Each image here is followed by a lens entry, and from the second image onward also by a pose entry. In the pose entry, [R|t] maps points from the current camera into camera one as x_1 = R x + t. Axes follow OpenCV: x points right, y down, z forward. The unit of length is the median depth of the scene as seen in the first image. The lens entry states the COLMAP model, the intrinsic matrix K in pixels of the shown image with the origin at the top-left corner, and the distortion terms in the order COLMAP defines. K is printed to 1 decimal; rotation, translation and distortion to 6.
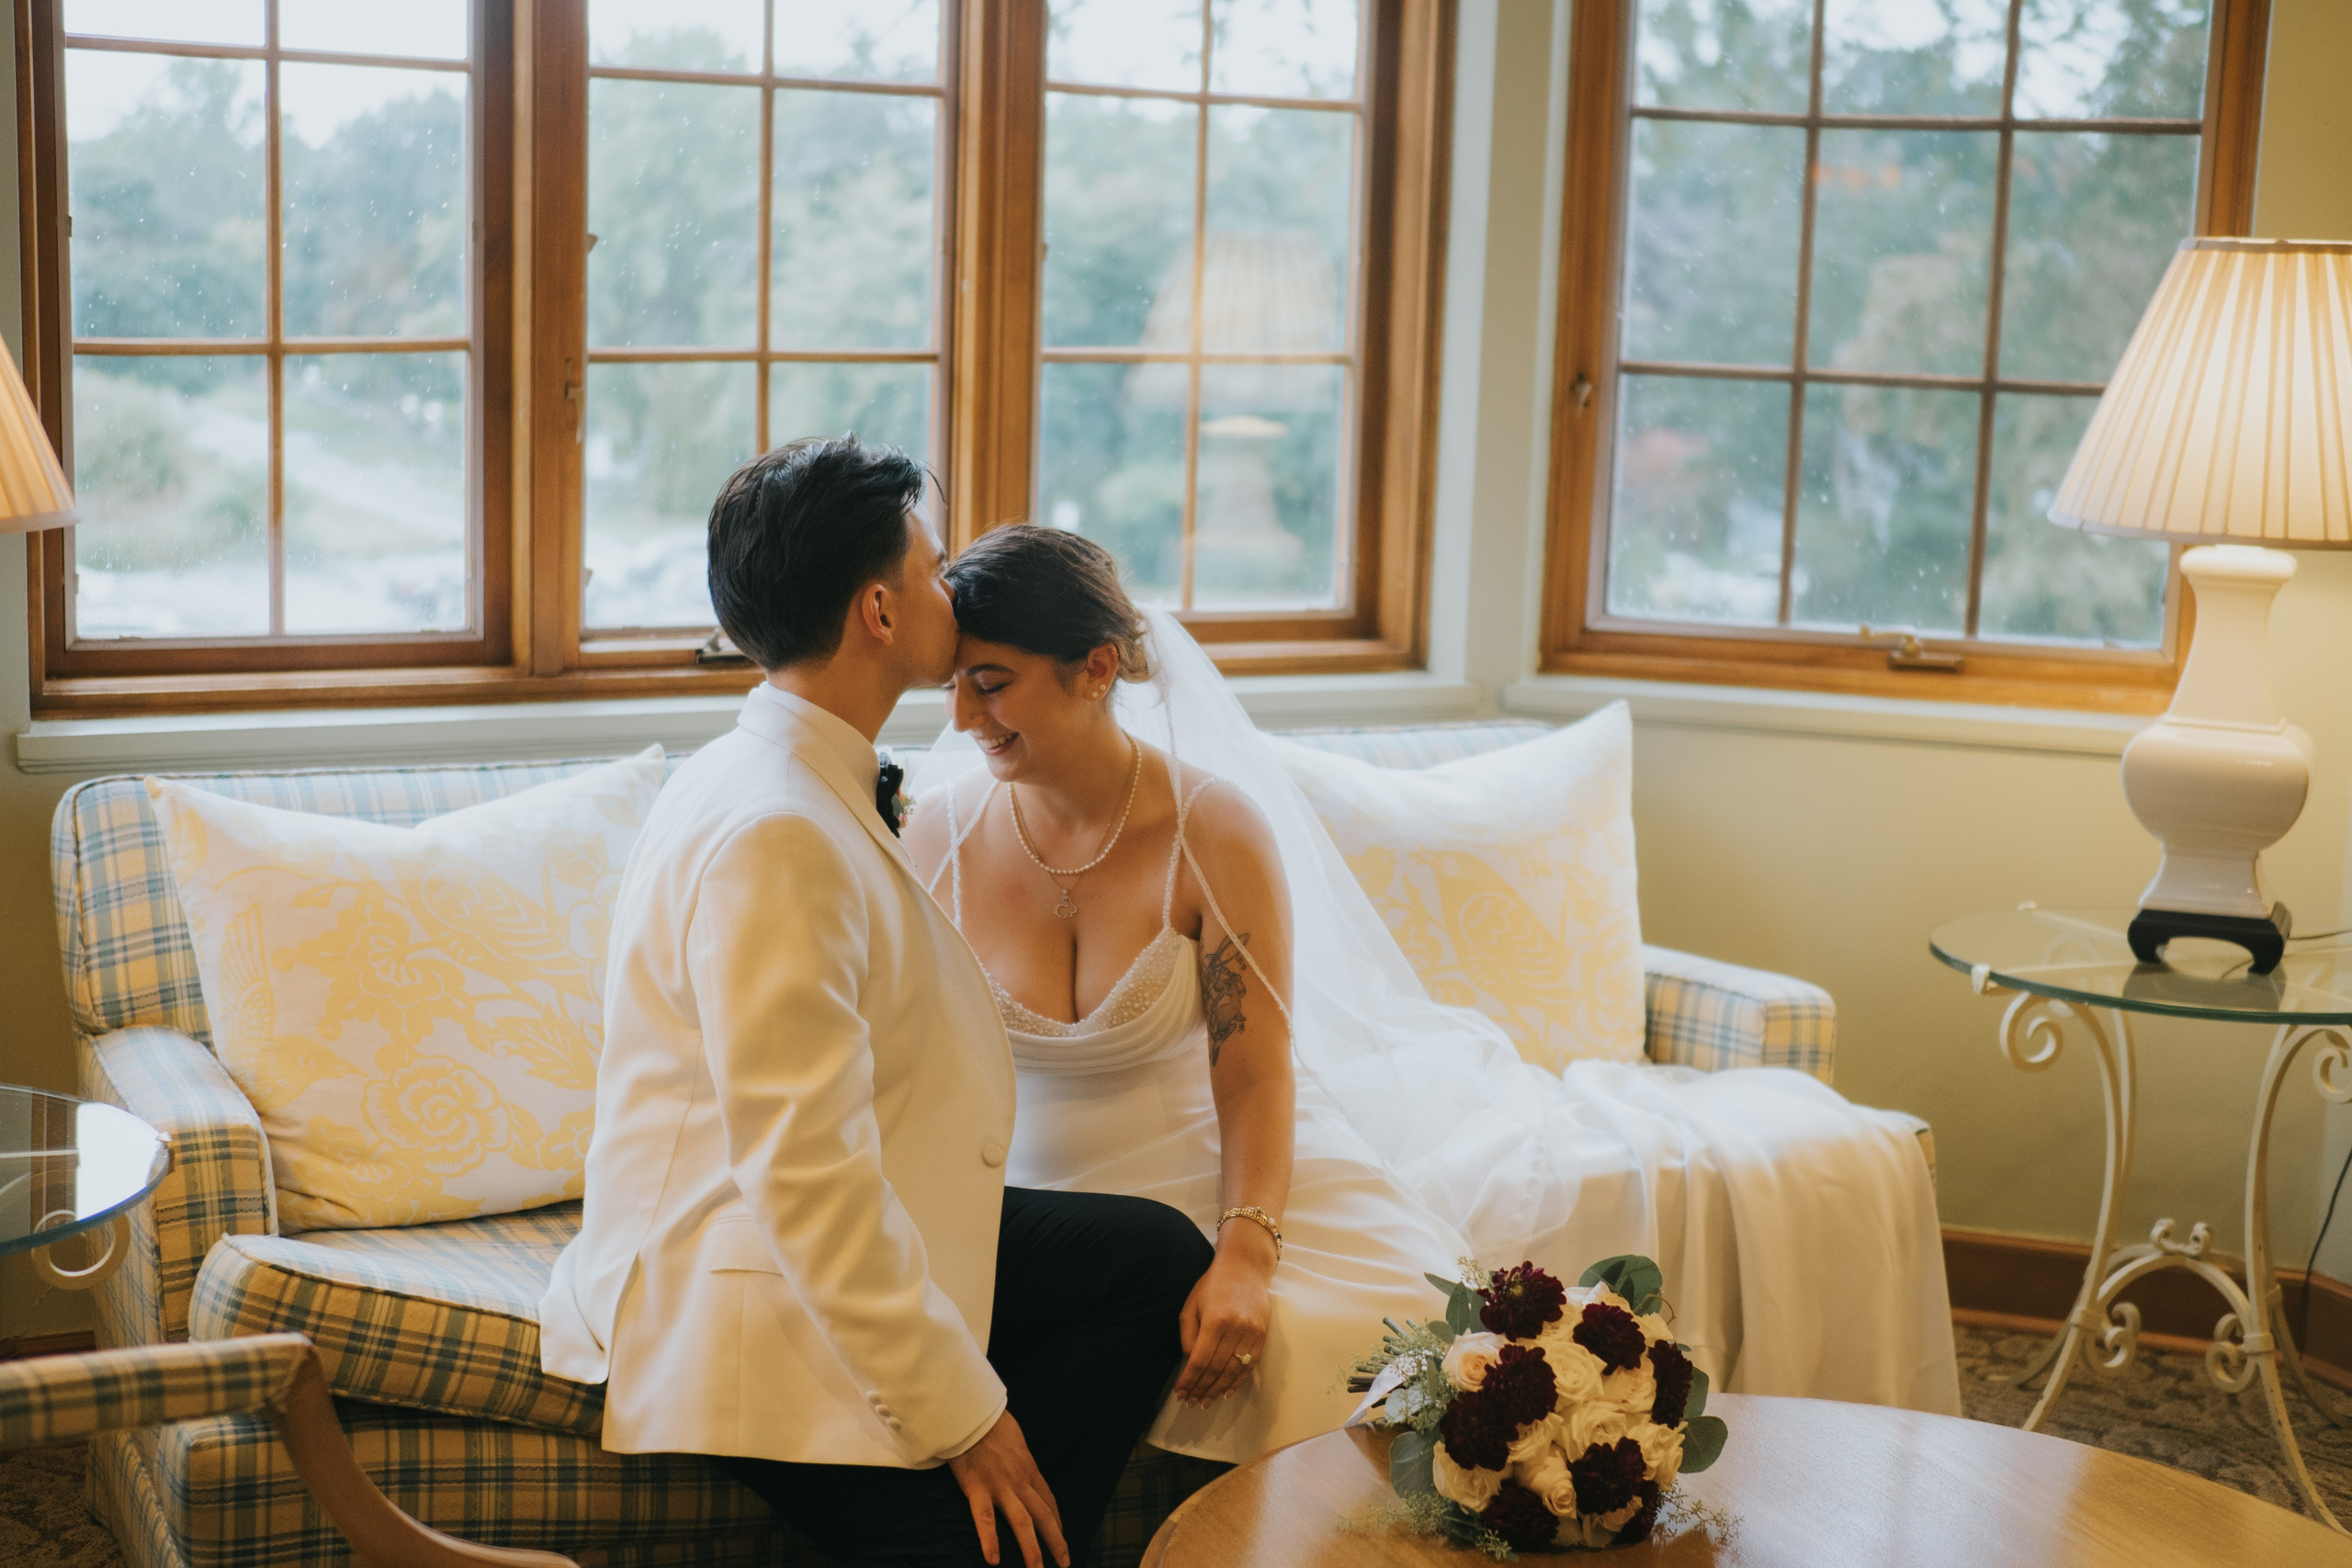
lens RADIAL K [[3452.0, 0, 1181.4], [0, 3452.0, 777.8], [0, 0, 1]] dist [-0.030915, 0.000000]
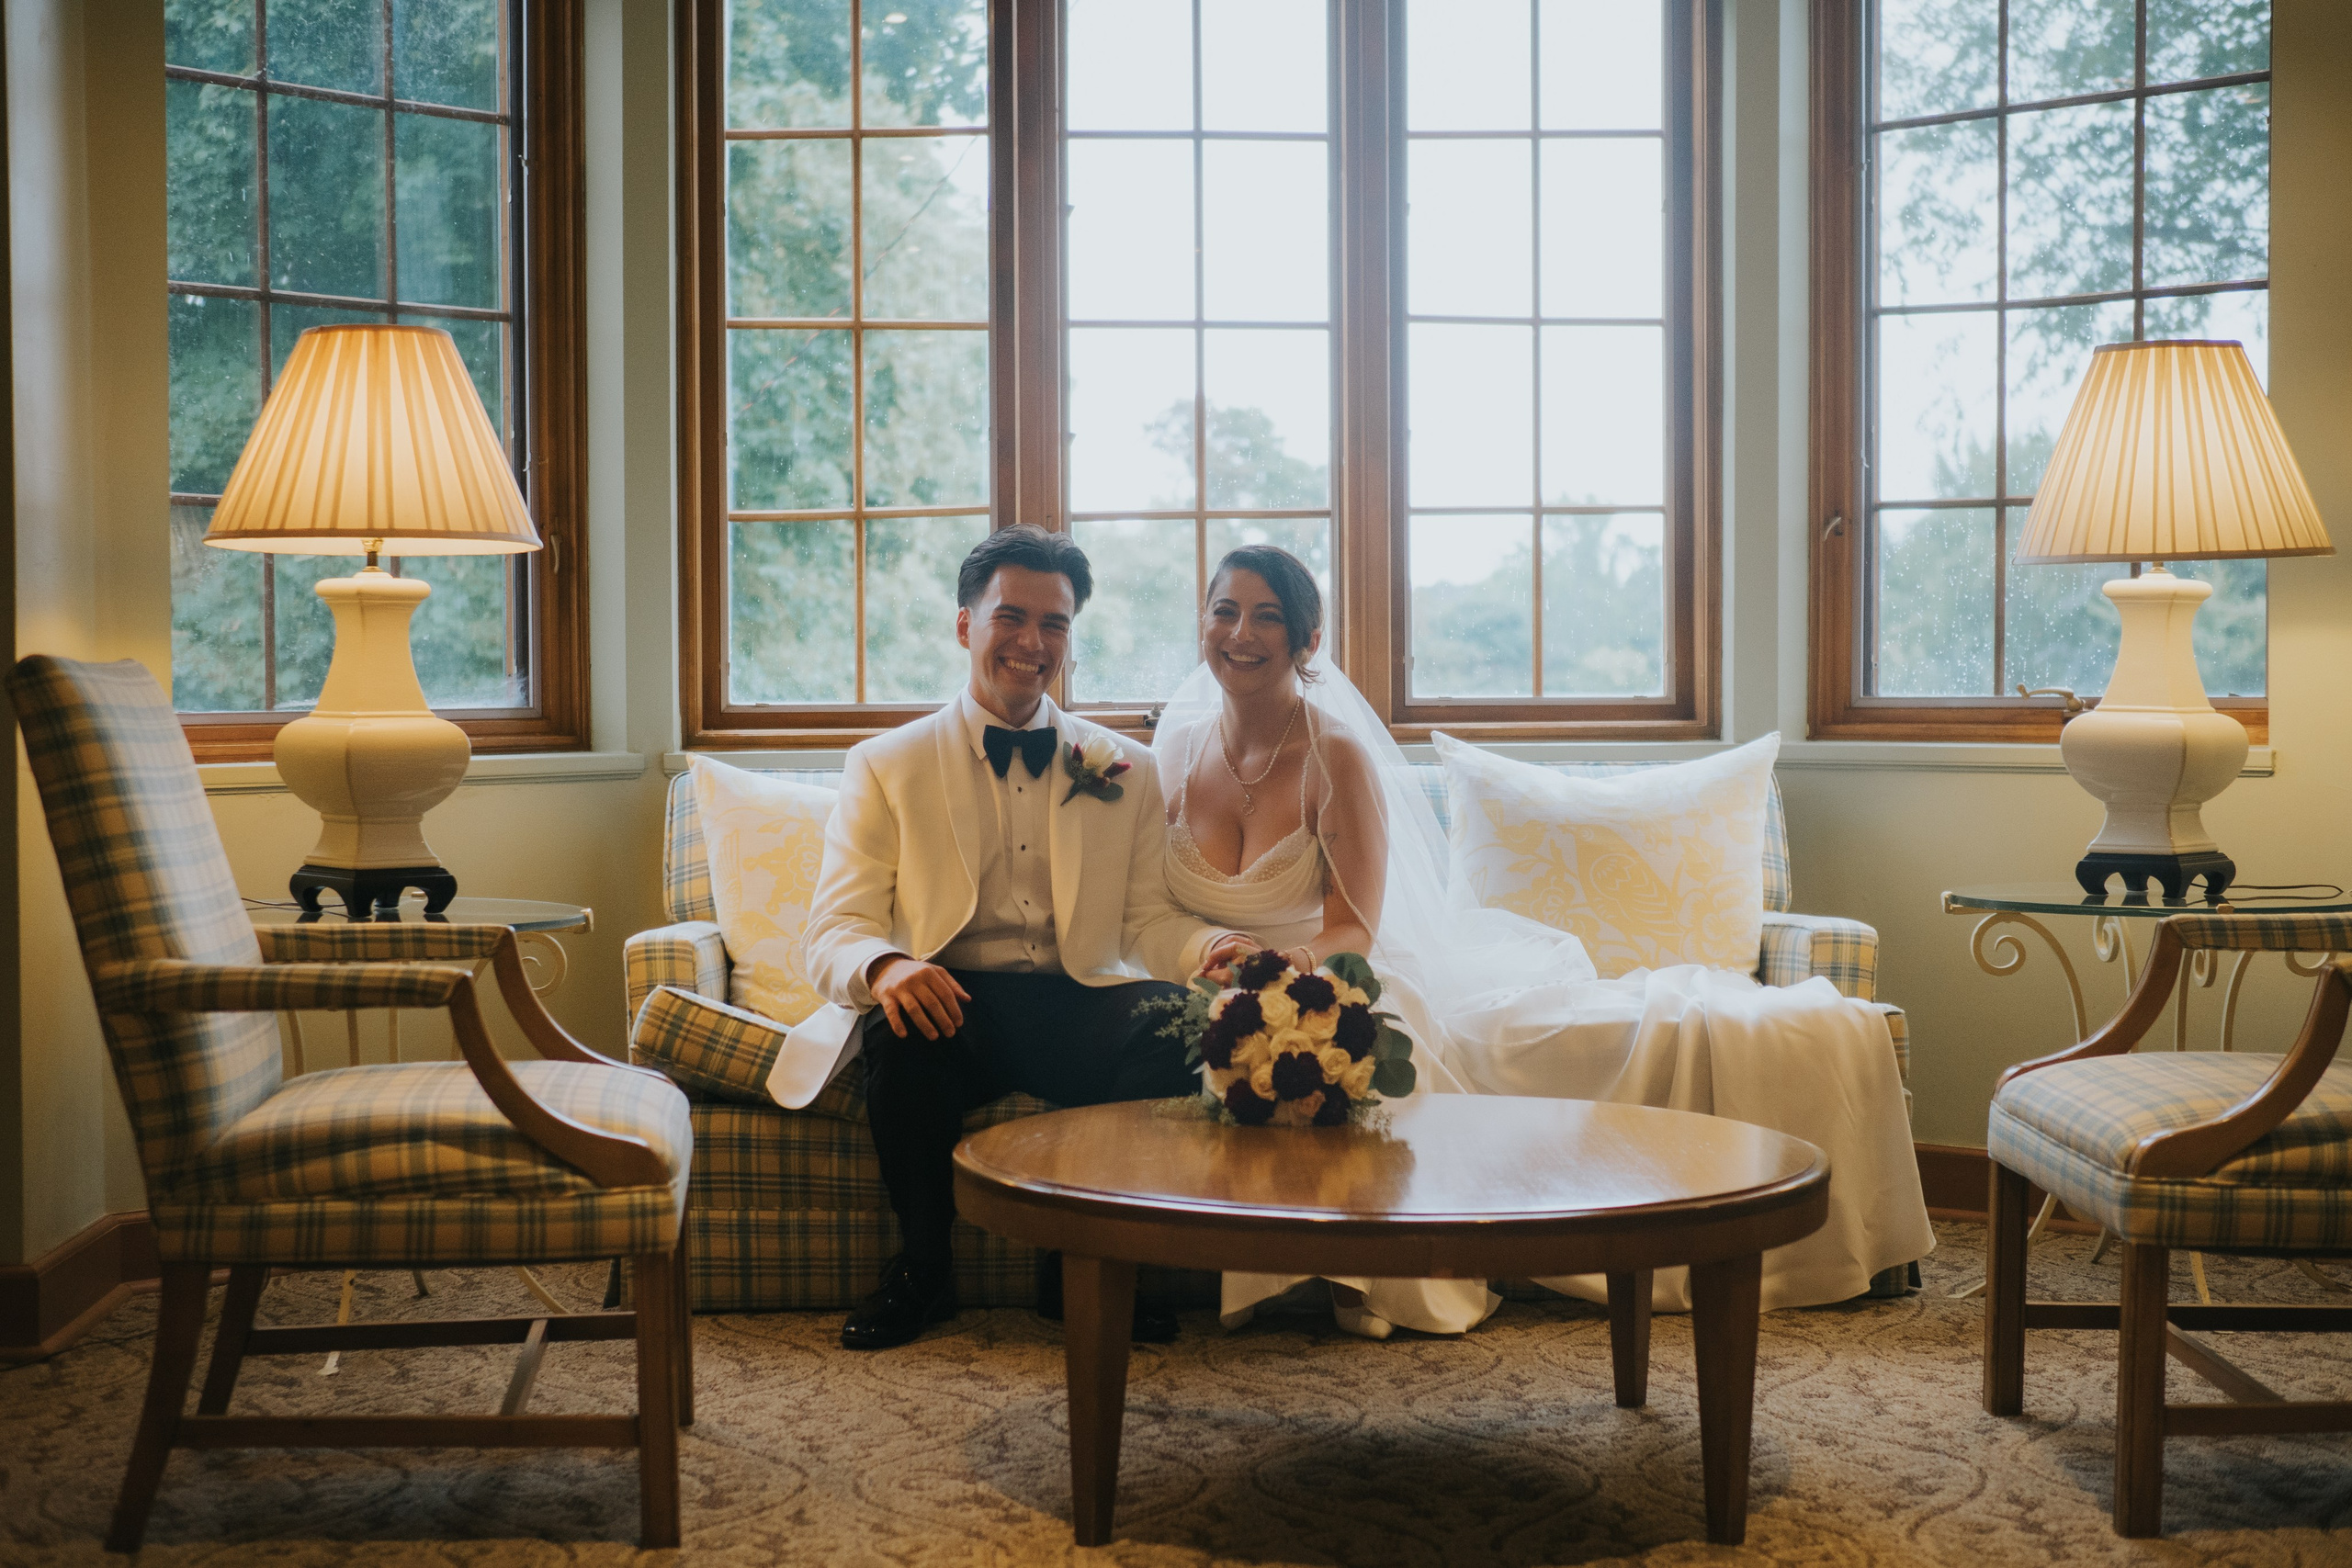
lens RADIAL K [[3452.0, 0, 1176.0], [0, 3452.0, 780.7], [0, 0, 1]] dist [-0.030915, 0.000000]
pose [[0.922049, -0.024933, -0.386269, 0.521482], [-0.022109, 0.992901, -0.116867, 0.191968], [0.386441, 0.116297, 0.914953, -0.375886]]
